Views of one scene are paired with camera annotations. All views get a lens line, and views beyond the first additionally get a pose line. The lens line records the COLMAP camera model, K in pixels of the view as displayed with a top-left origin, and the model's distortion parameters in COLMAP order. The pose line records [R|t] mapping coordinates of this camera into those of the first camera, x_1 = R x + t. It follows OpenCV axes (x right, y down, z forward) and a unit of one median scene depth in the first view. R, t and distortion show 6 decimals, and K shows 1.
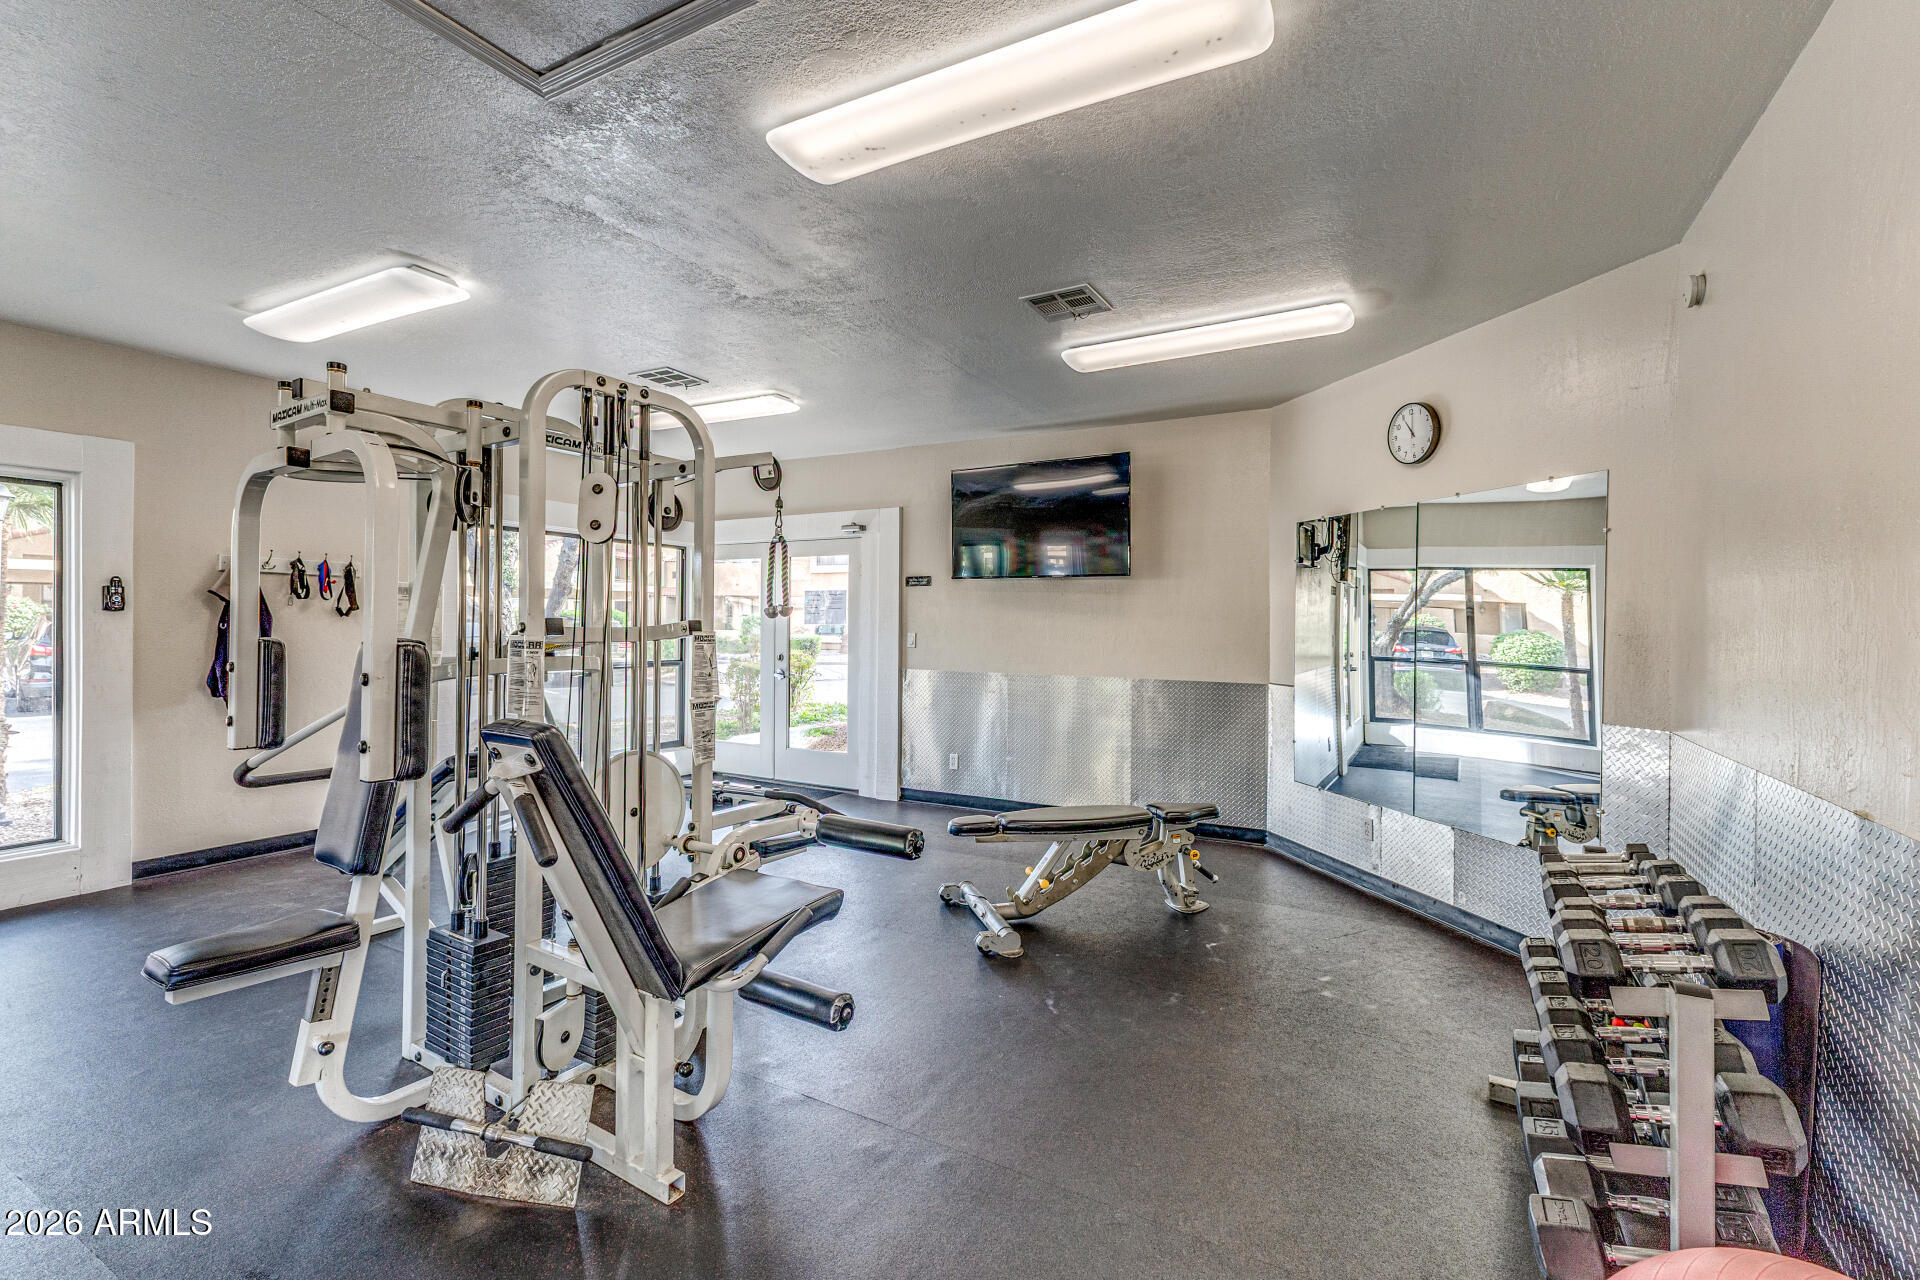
lens RADIAL K [[846.0, 0, 969.2], [0, 846.0, 628.5], [0, 0, 1]] dist [0.010677, -0.000117]
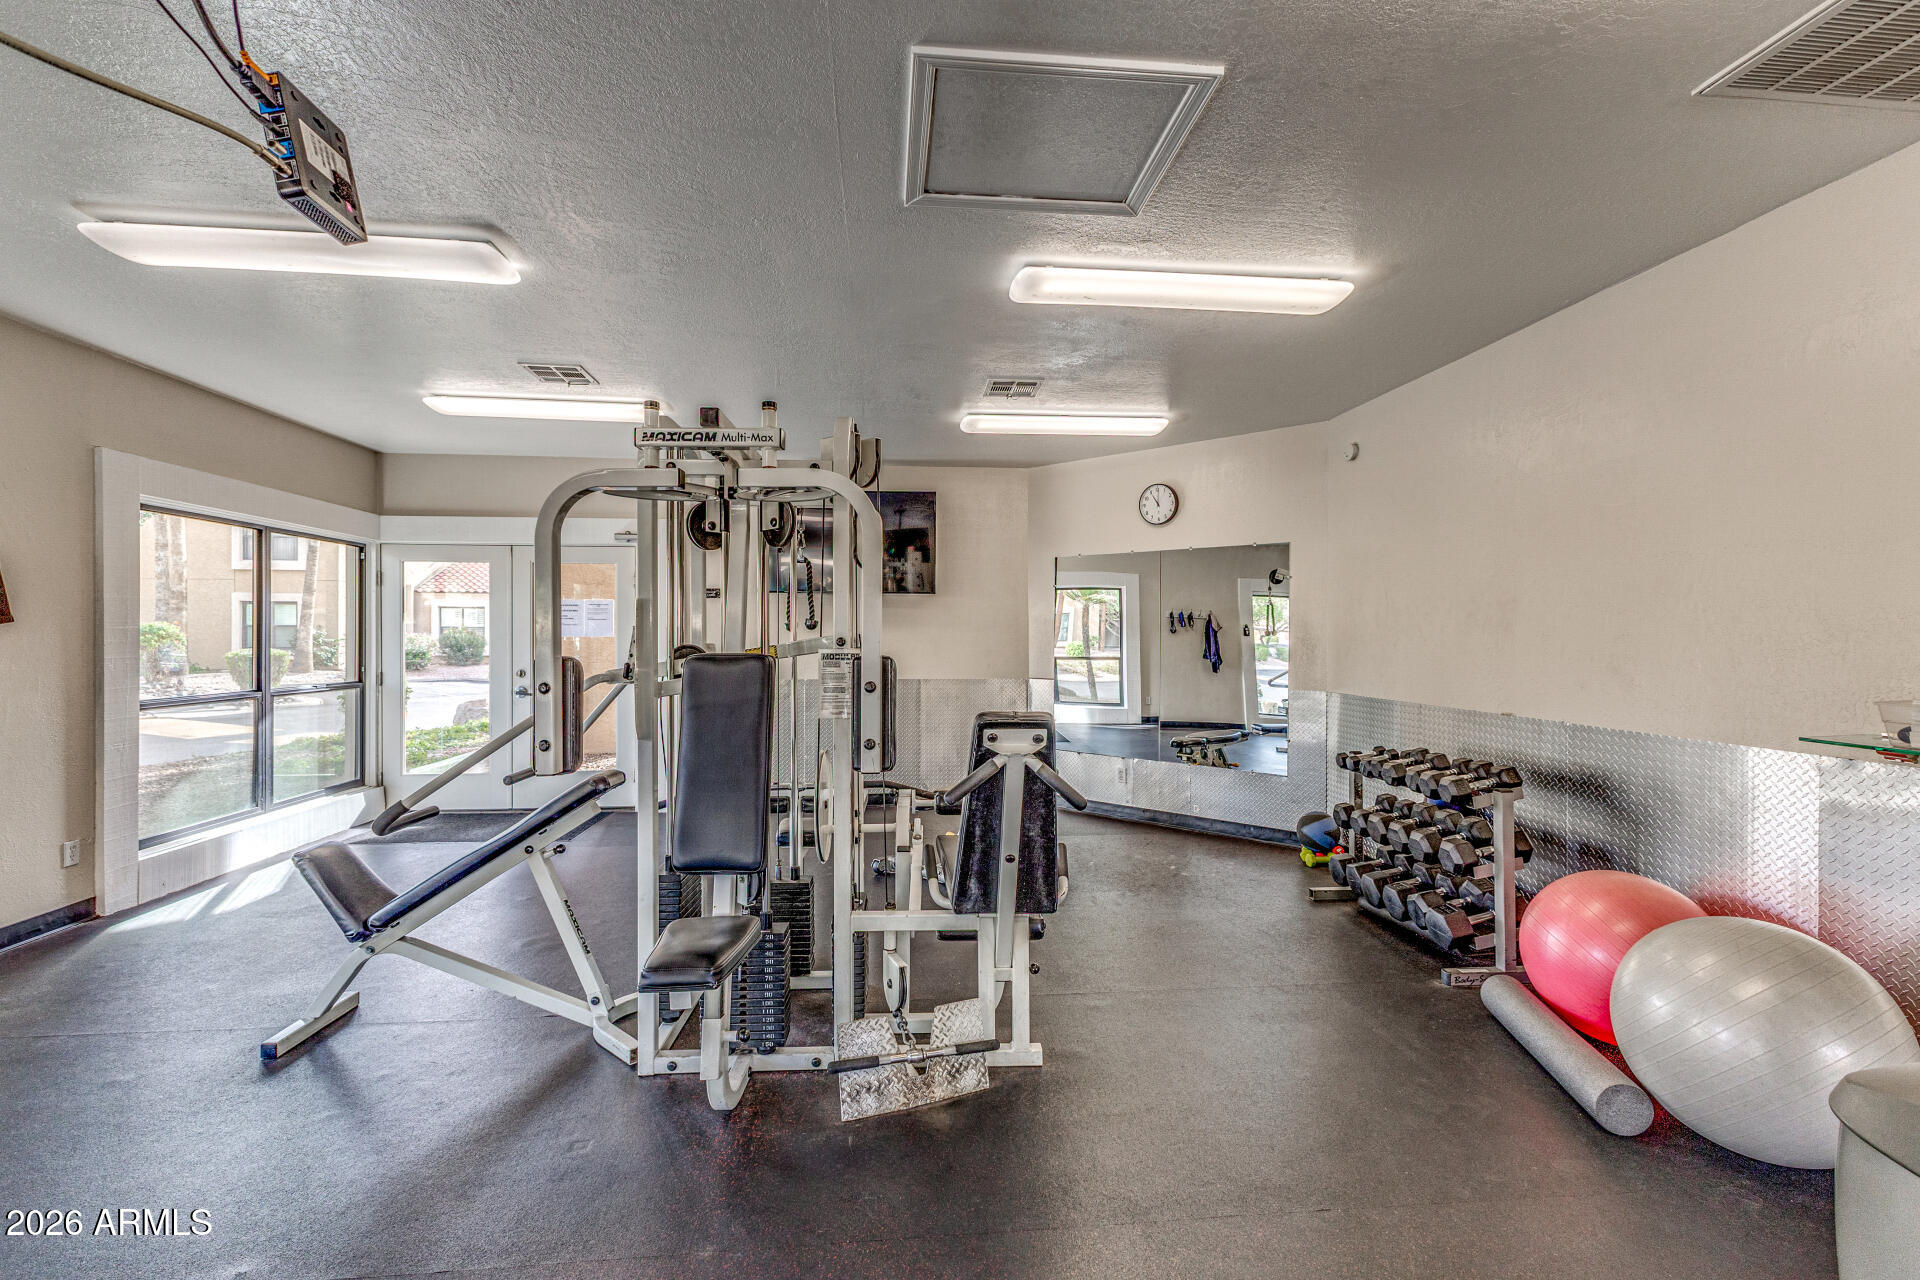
lens RADIAL K [[846.0, 0, 969.2], [0, 846.0, 628.5], [0, 0, 1]] dist [0.010677, -0.000117]
pose [[0.821046, -0.007530, 0.570812, -0.983306], [0.010573, 0.999942, -0.002017, -0.019494], [-0.570764, 0.007691, 0.821078, -0.048030]]
